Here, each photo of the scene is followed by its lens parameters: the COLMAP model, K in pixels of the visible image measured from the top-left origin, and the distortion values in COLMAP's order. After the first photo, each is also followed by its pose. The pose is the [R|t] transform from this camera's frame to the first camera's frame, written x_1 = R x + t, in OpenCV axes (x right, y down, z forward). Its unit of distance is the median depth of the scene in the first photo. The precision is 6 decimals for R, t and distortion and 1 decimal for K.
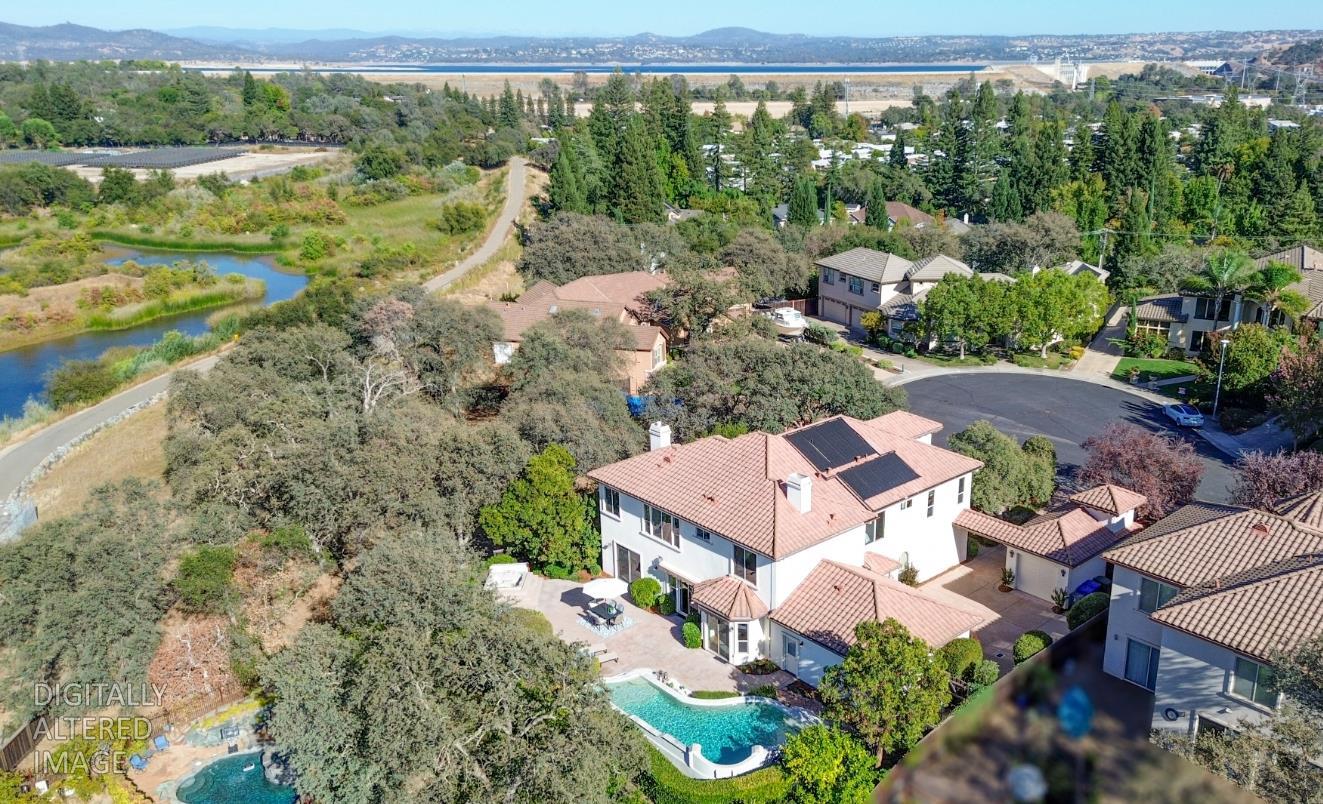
lens RADIAL K [[1057.2, 0, 661.5], [0, 1057.2, 402.0], [0, 0, 1]] dist [0.002170, 0.000278]
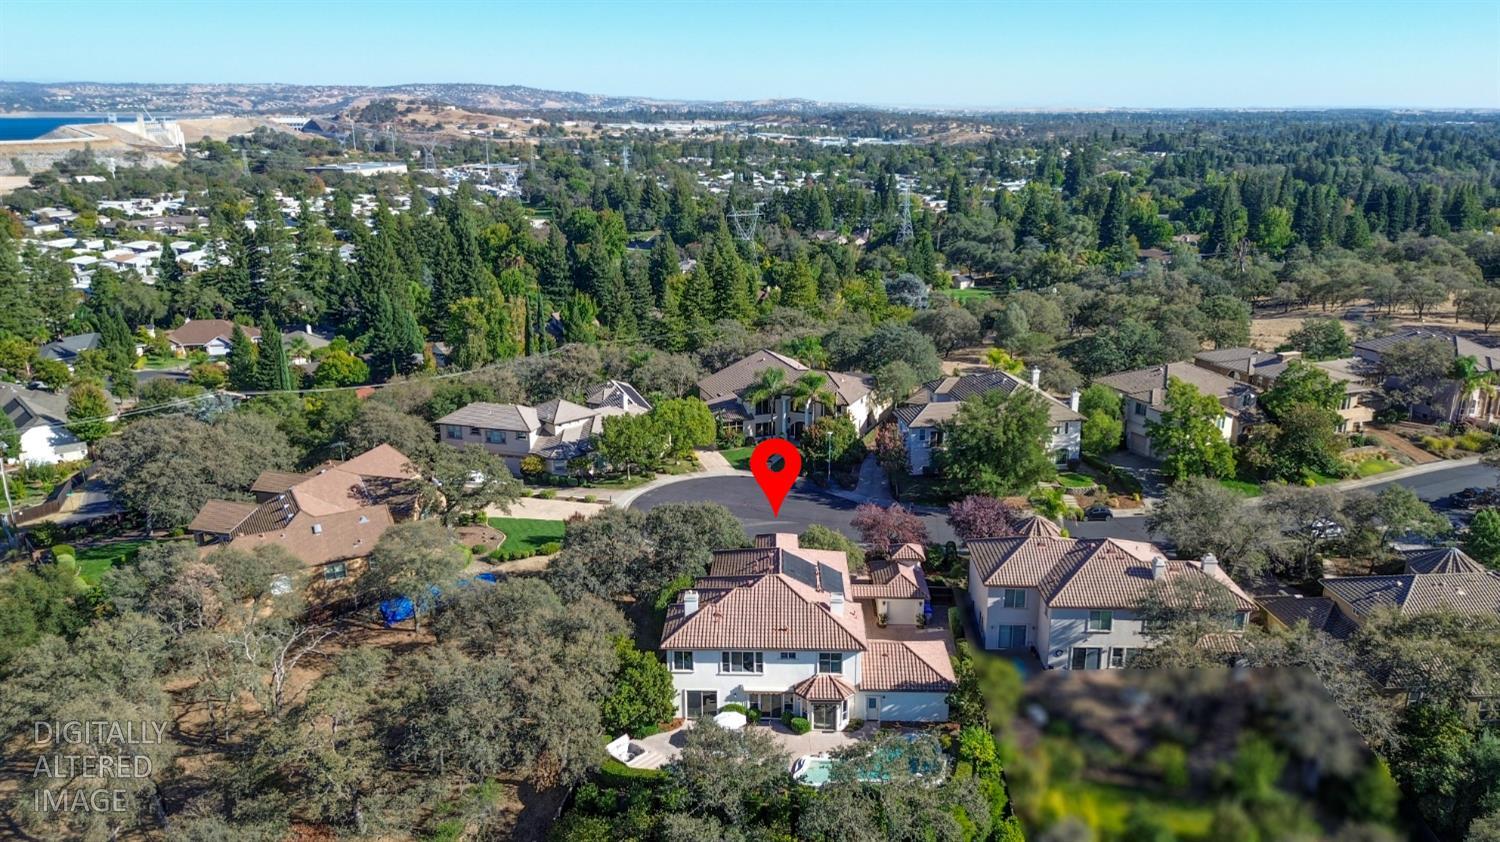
lens RADIAL K [[1061.7, 0, 750.0], [0, 1061.7, 421.0], [0, 0, 1]] dist [0.065166, 0.000821]
pose [[0.694484, -0.189057, 0.694226, -0.864515], [0.223116, 0.973886, 0.042017, -0.233861], [-0.684040, 0.125713, 0.718530, -0.032805]]
